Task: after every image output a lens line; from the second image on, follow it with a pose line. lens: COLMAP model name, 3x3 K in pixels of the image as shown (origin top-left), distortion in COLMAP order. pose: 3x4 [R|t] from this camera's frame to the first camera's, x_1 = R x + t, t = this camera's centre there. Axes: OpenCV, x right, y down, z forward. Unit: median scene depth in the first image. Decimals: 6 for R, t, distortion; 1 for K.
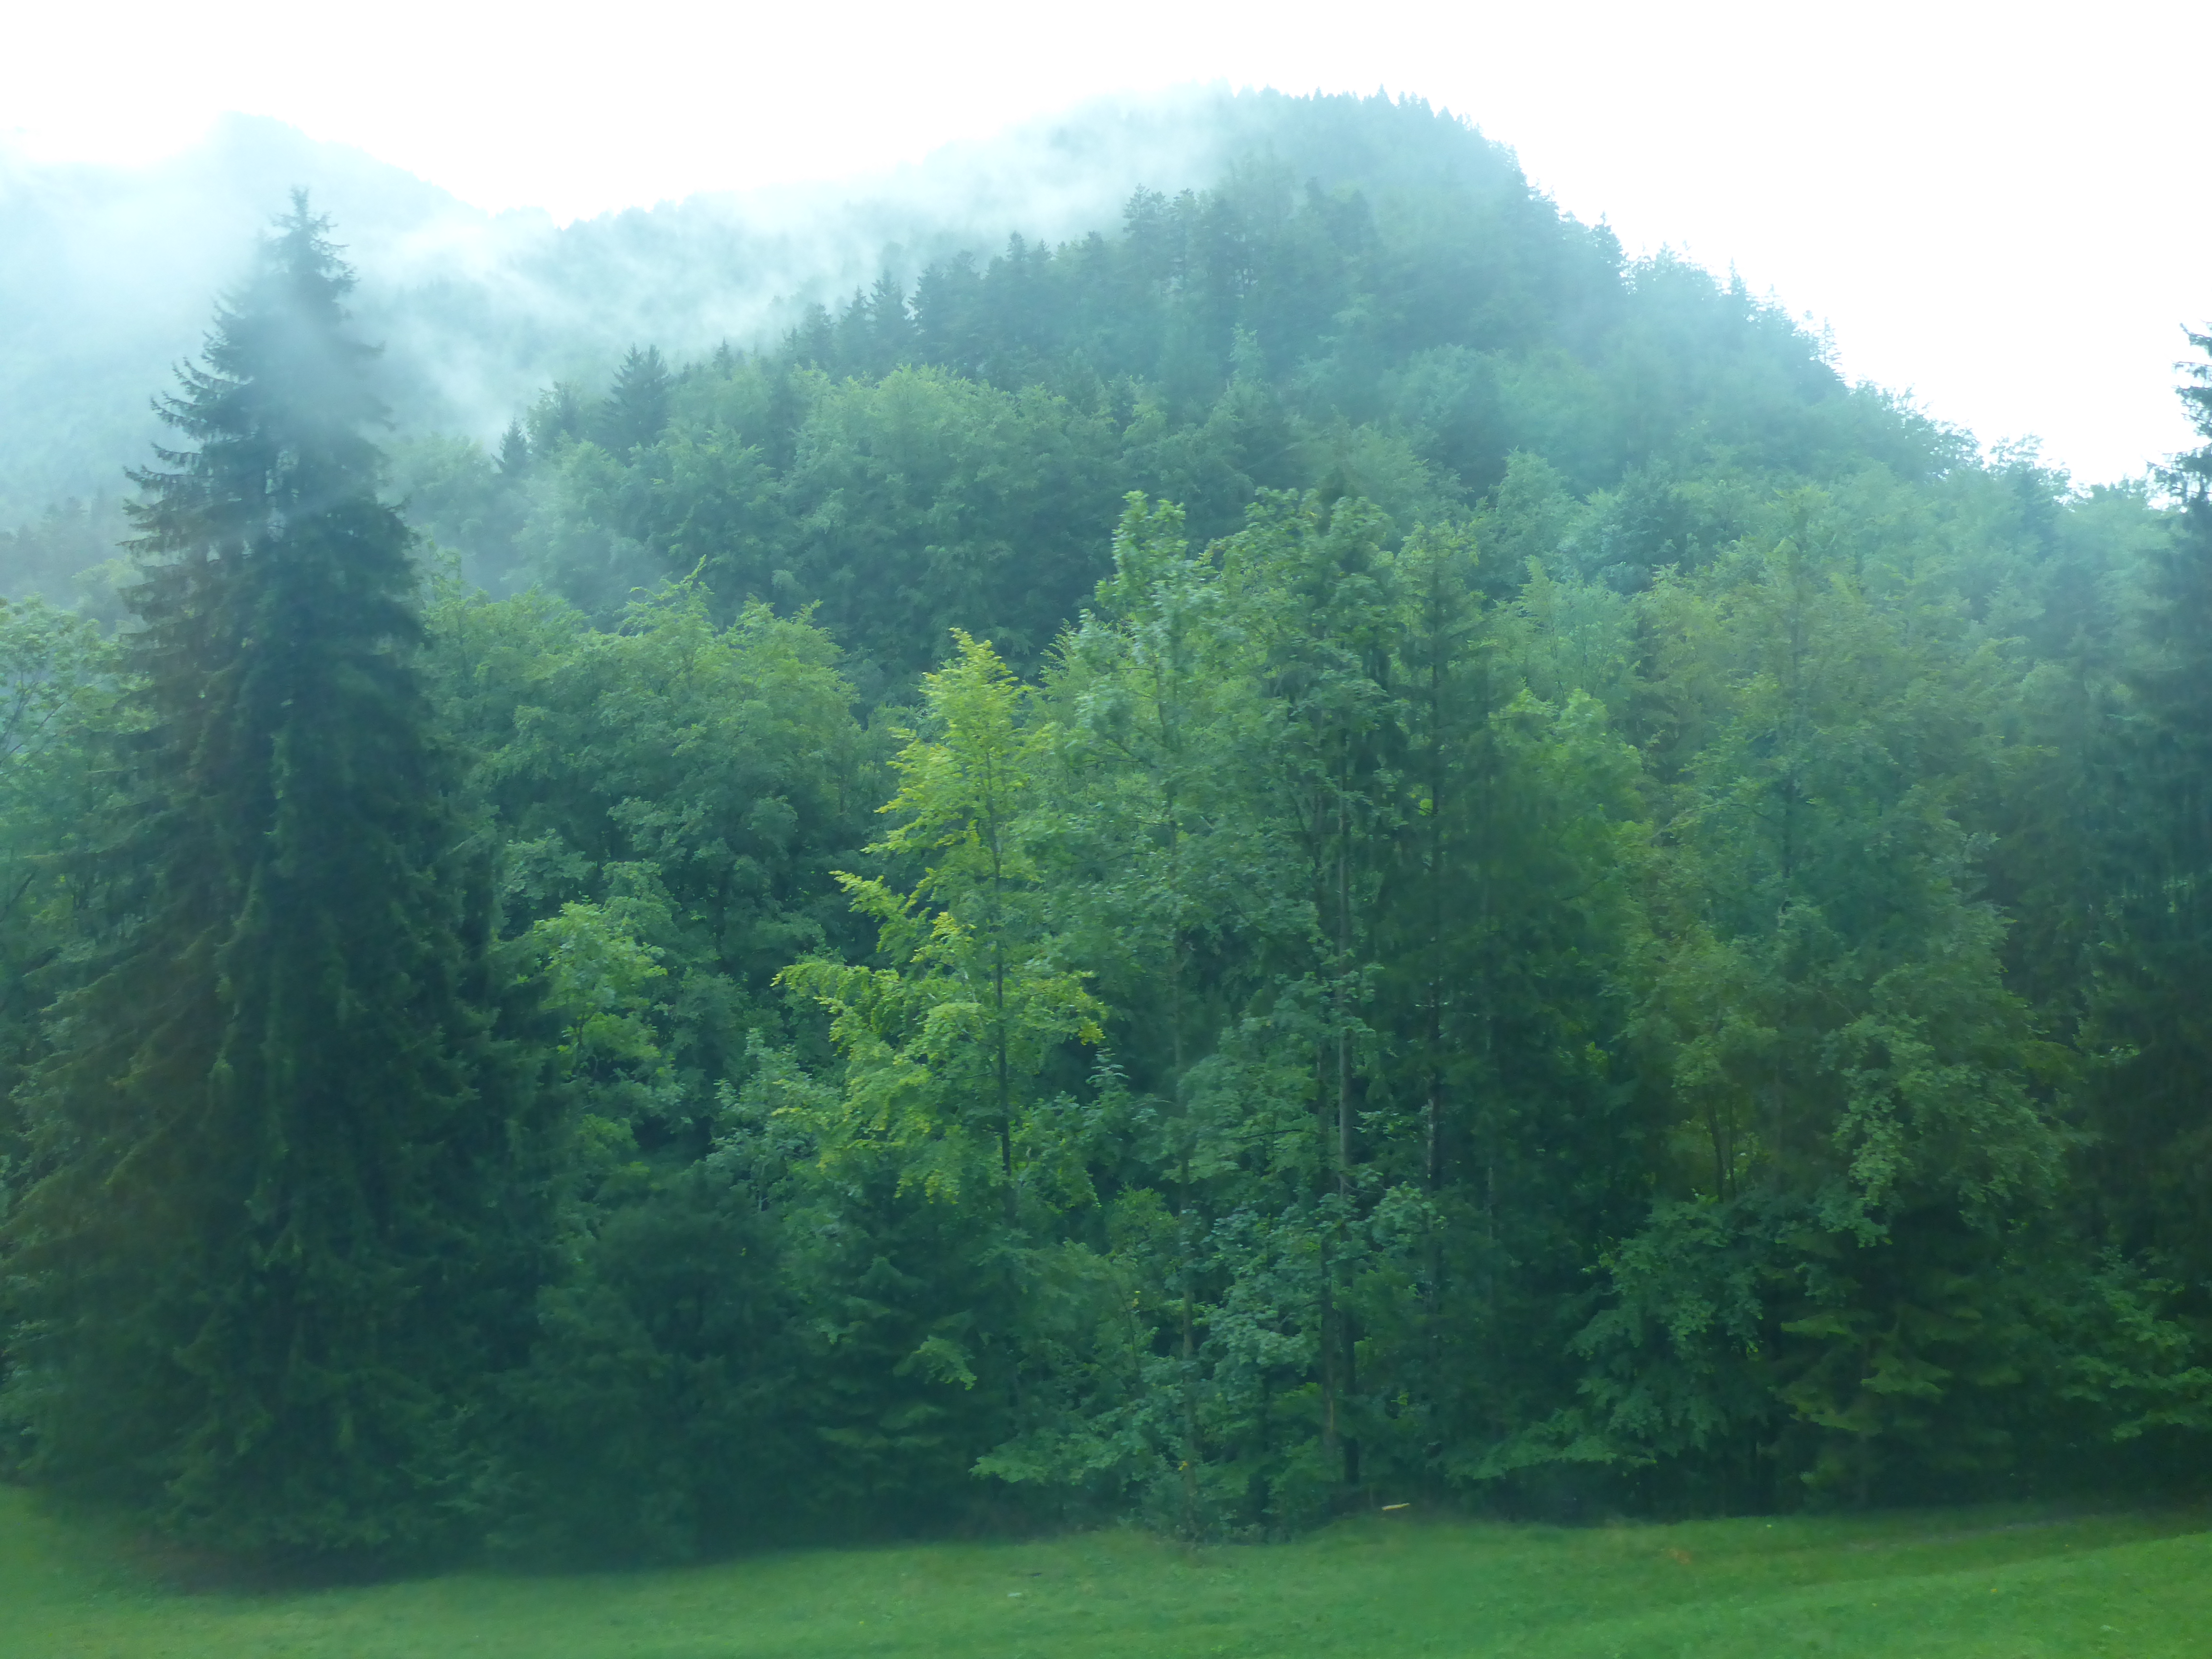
lens RADIAL K [[1828.5, 0, 1106.7], [0, 1828.5, 814.9], [0, 0, 1]] dist [-0.006644, -0.005978]
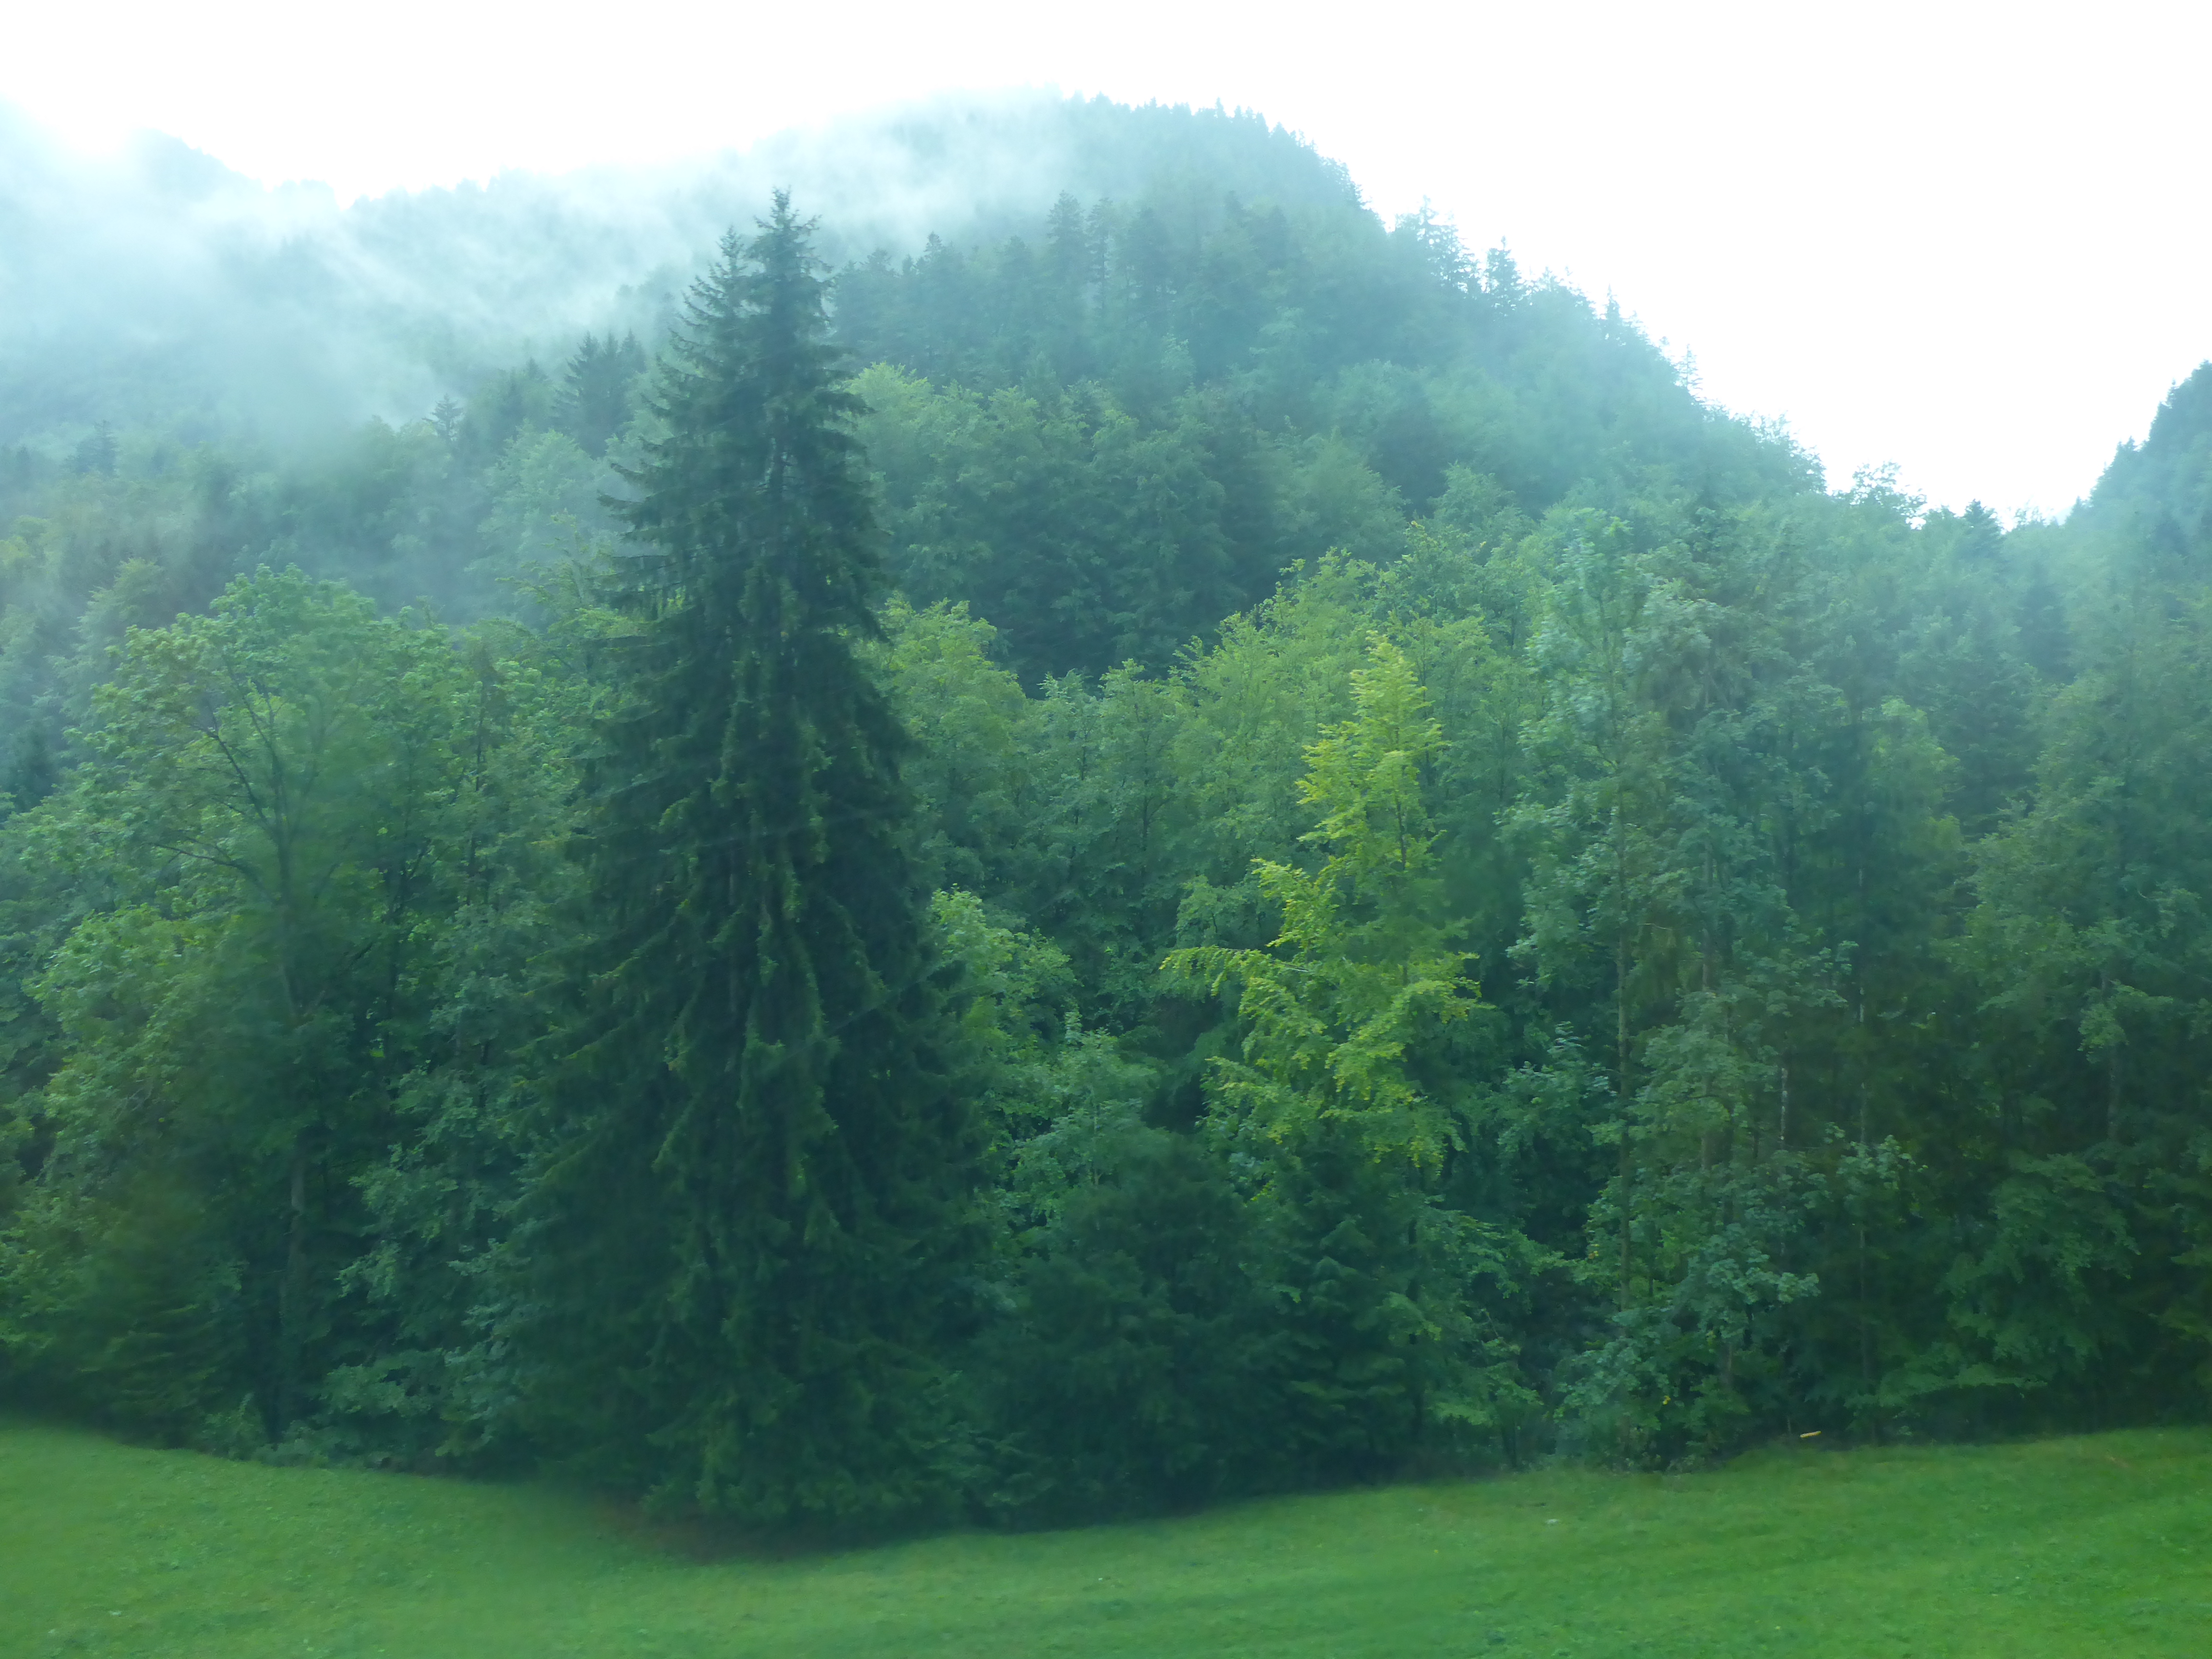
lens RADIAL K [[1825.5, 0, 1106.0], [0, 1825.5, 829.5], [0, 0, 1]] dist [-0.011167, -0.000830]
pose [[0.993071, 0.002965, 0.117480, -0.106239], [-0.003808, 0.999969, 0.006959, 0.001937], [-0.117456, -0.007358, 0.993051, -0.010578]]
